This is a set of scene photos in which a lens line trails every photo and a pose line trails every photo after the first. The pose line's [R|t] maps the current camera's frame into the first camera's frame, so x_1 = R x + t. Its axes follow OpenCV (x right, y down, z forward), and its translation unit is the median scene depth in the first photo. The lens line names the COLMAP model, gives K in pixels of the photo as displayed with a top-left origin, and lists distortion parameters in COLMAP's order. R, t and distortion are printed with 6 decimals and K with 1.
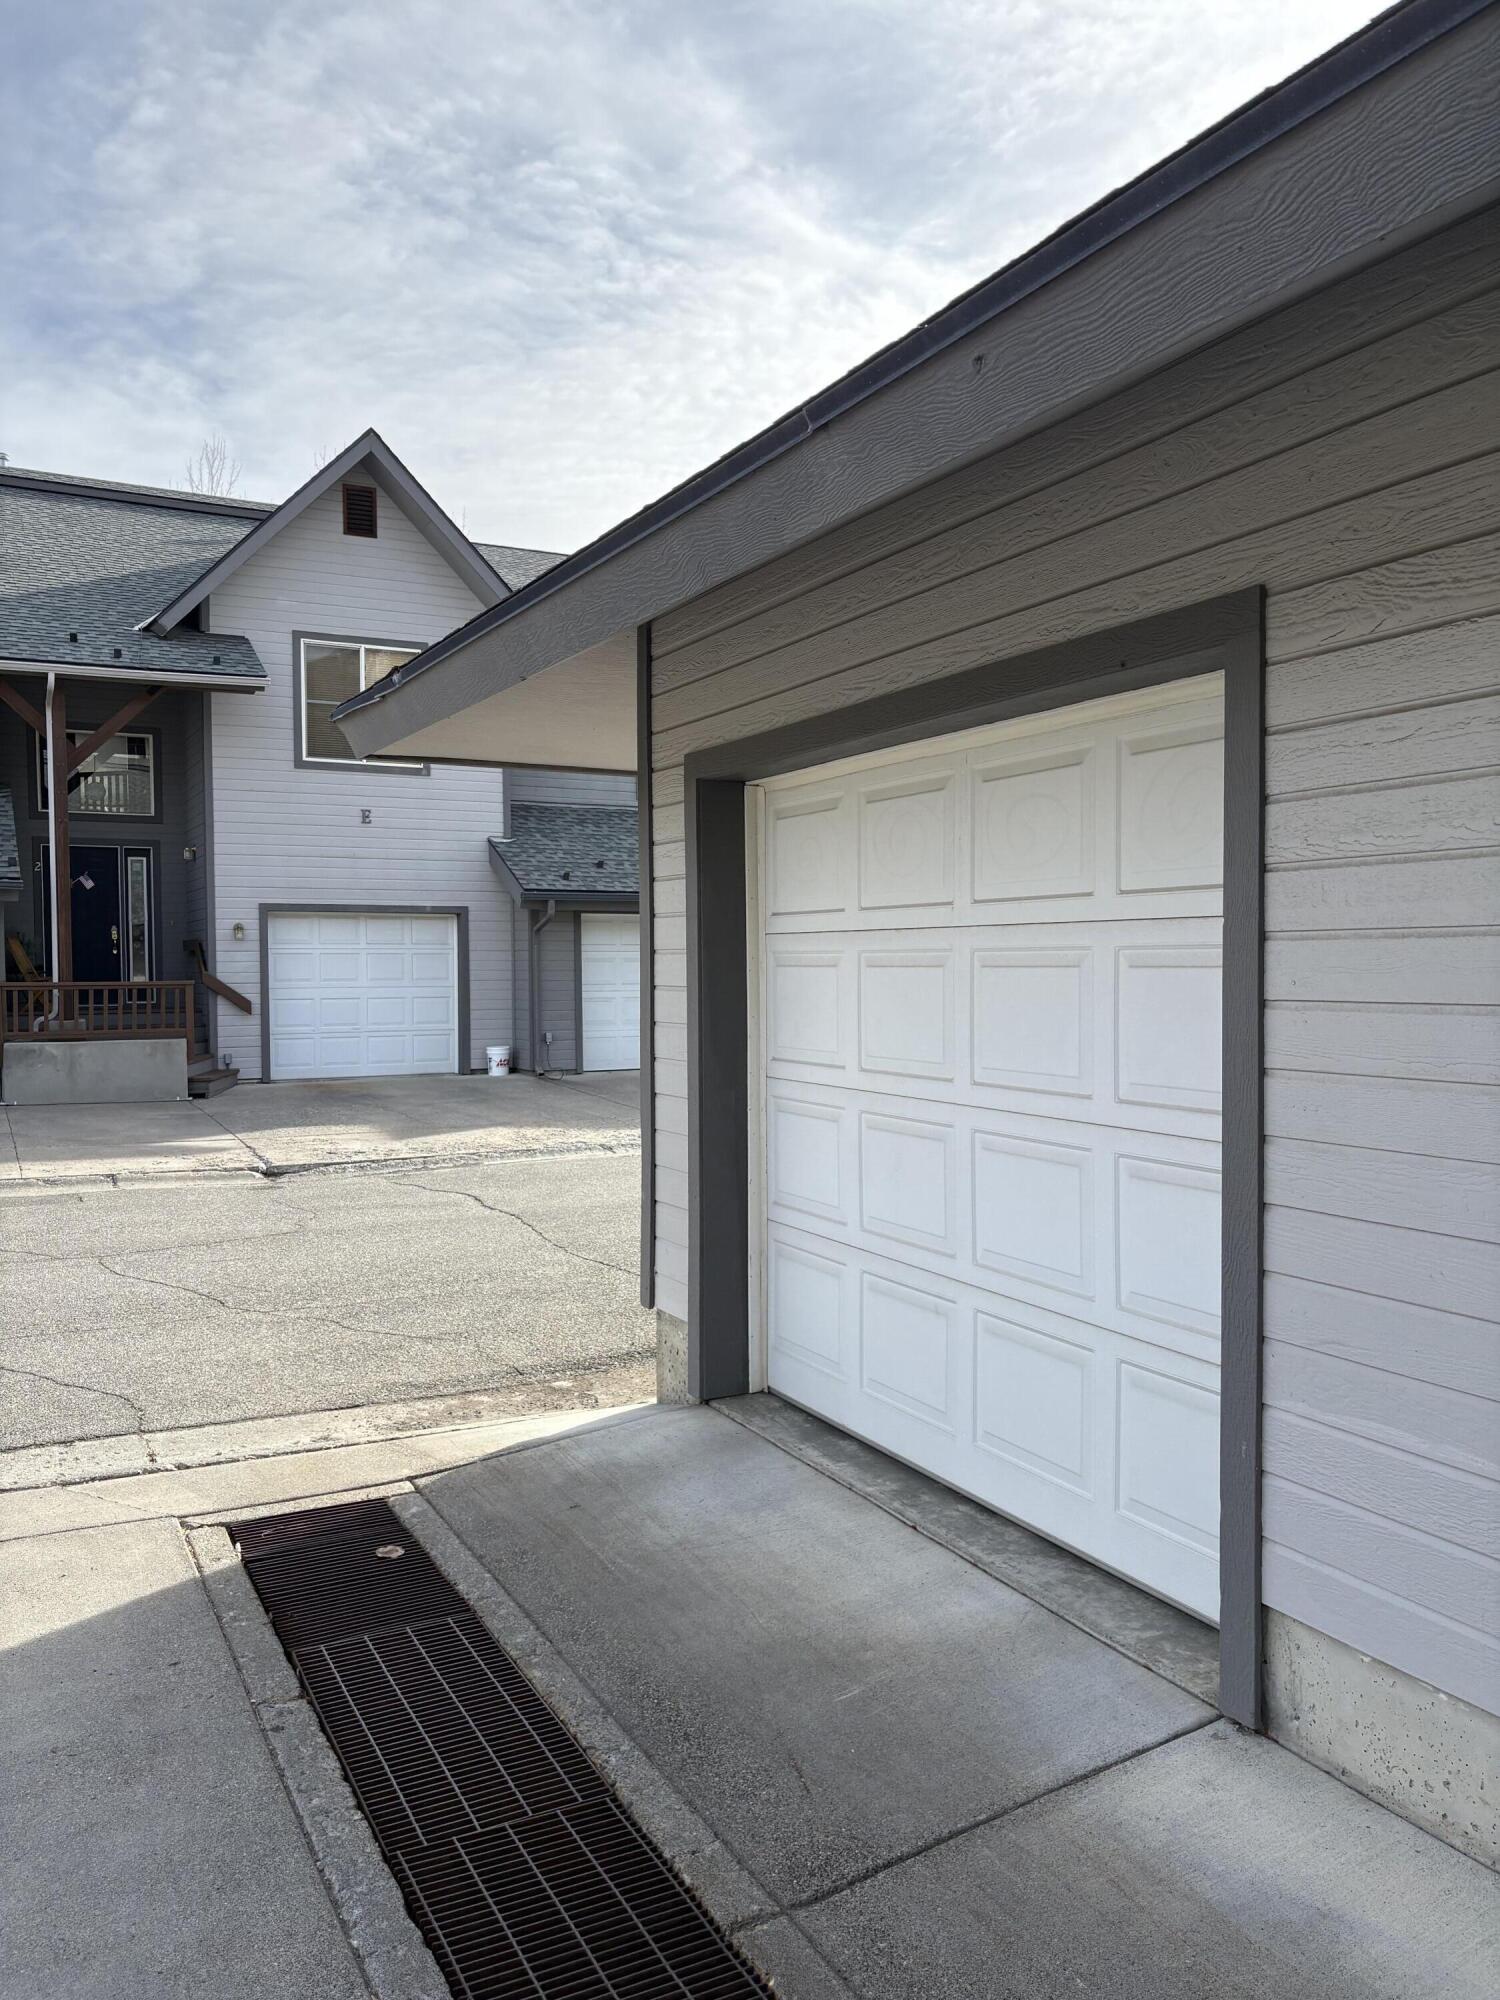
lens RADIAL K [[1525.5, 0, 747.5], [0, 1525.5, 1007.9], [0, 0, 1]] dist [0.014578, 0.001637]
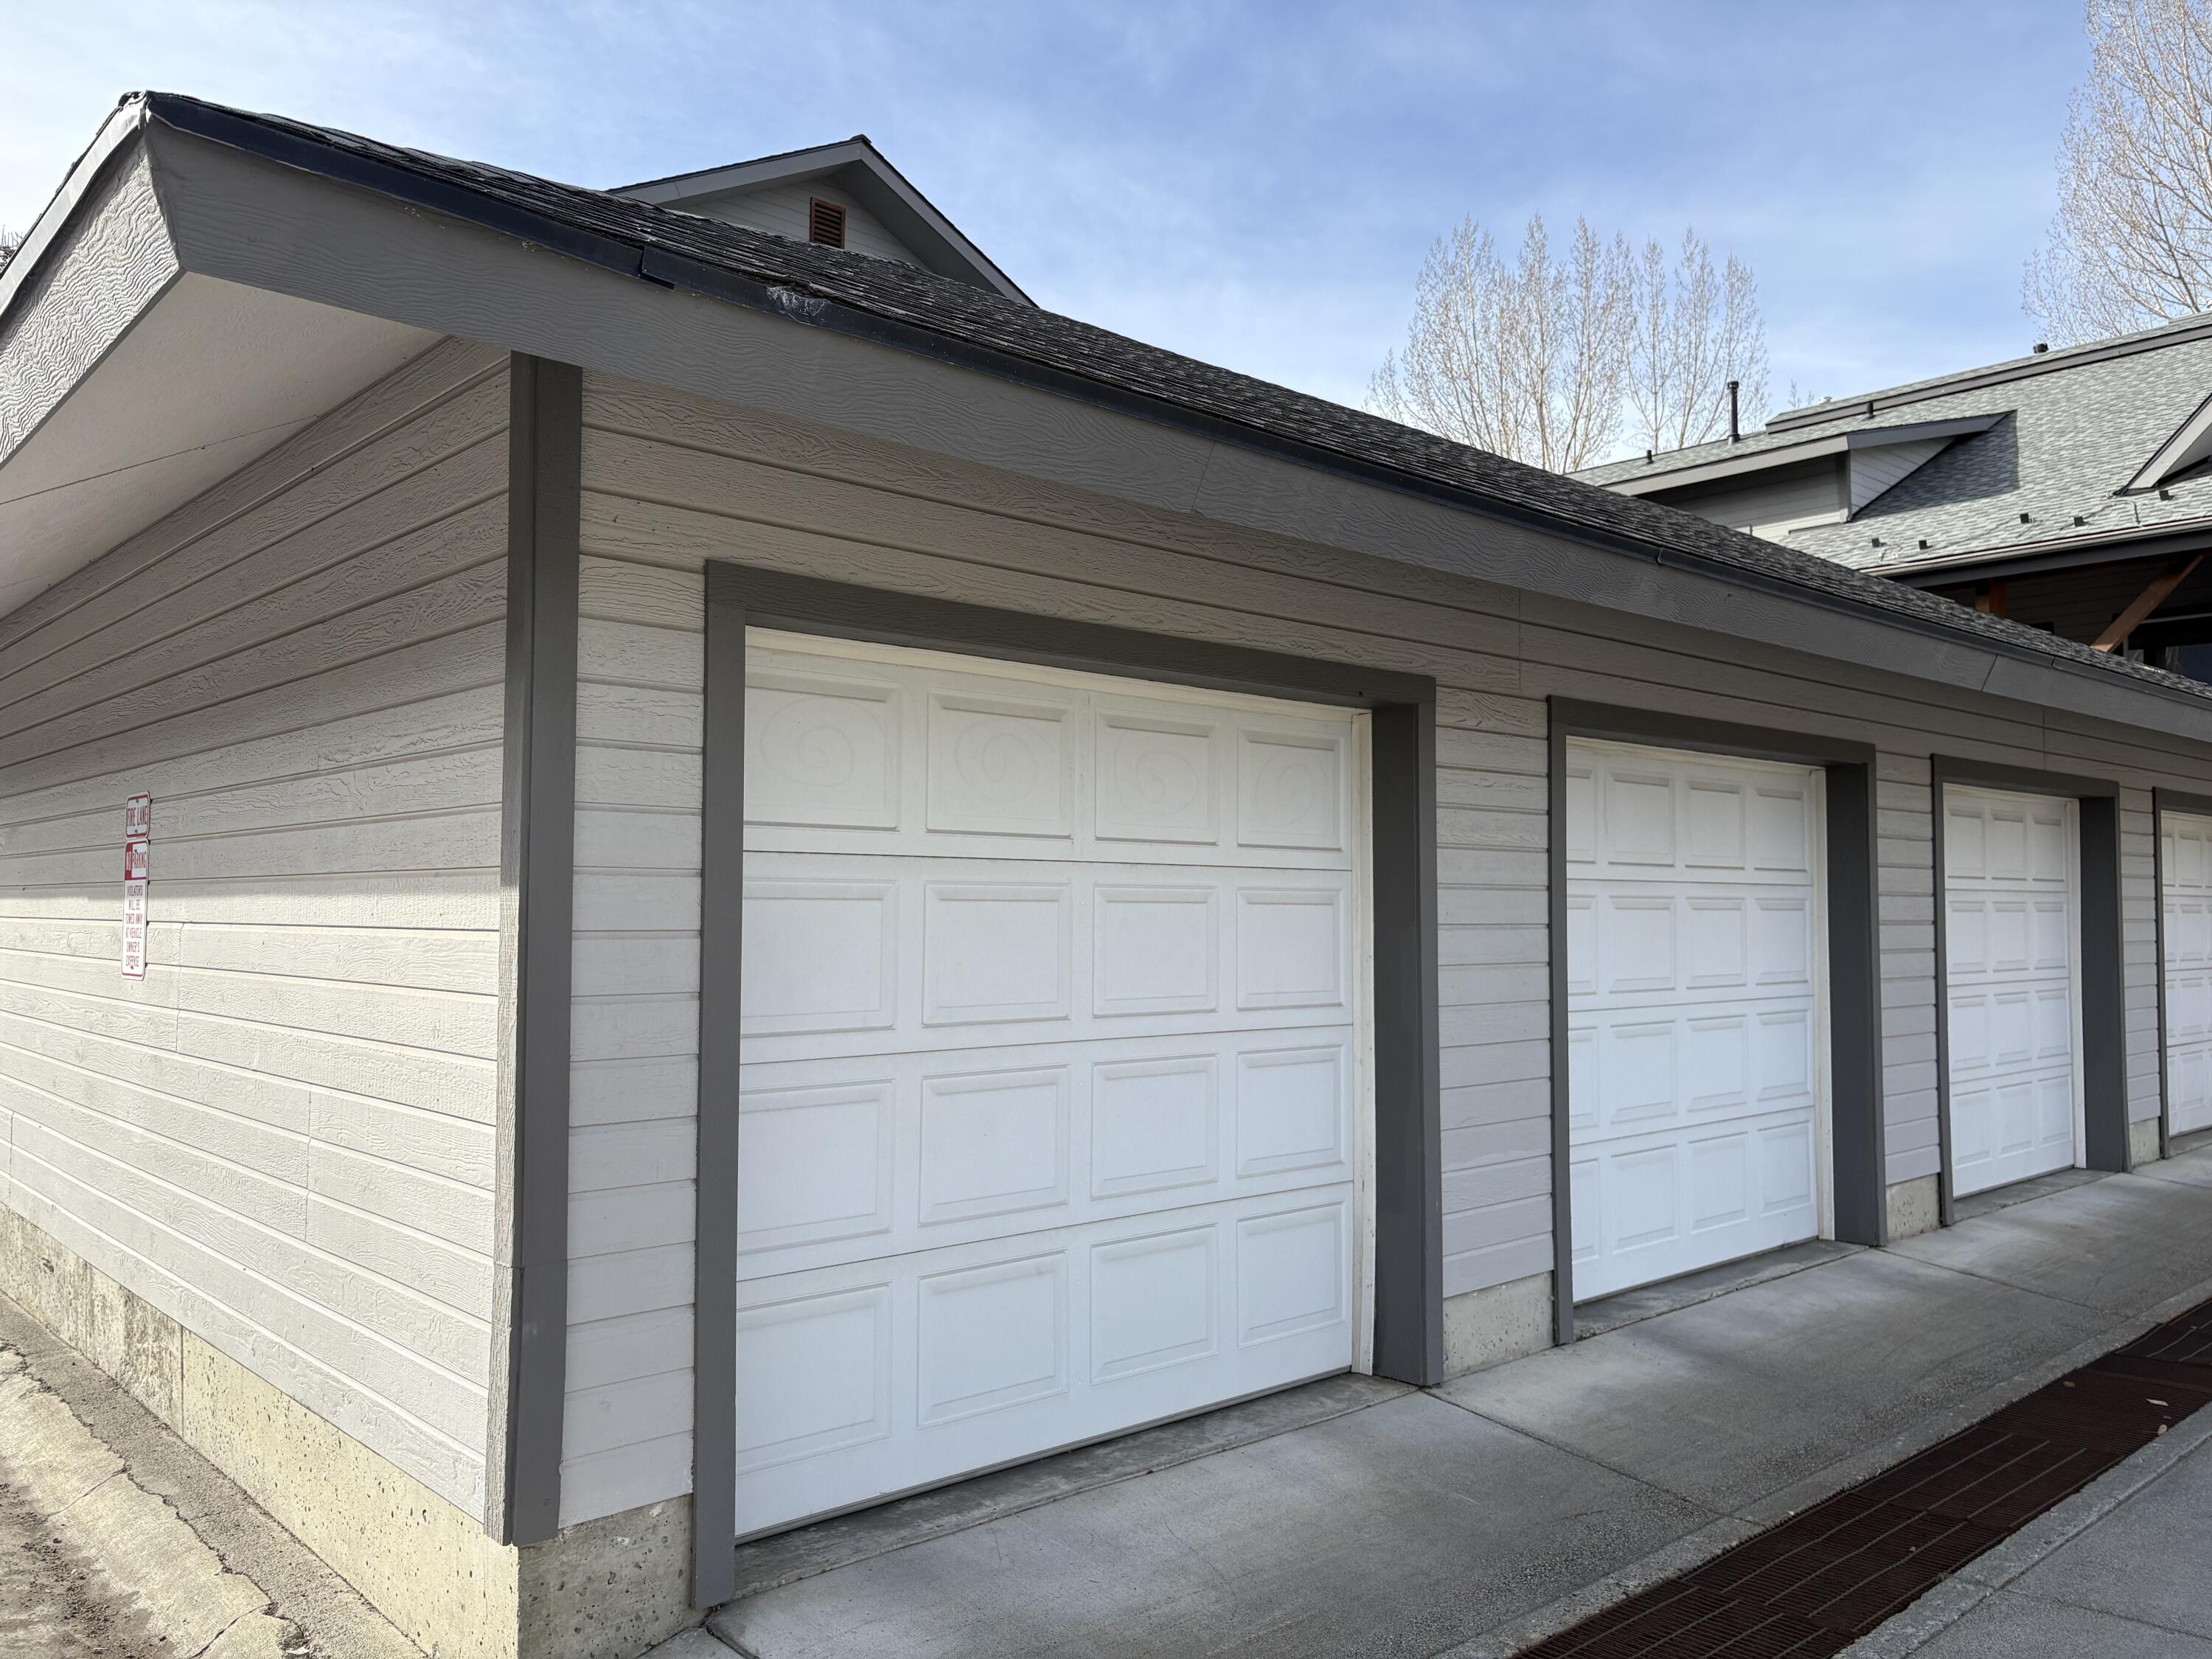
lens RADIAL K [[1687.2, 0, 1103.8], [0, 1687.2, 823.9], [0, 0, 1]] dist [0.014578, 0.001637]
pose [[-0.266409, 0.061721, 0.961882, -1.005223], [0.030903, 0.997982, -0.055478, -0.017588], [-0.963365, 0.014945, -0.267779, 1.384457]]
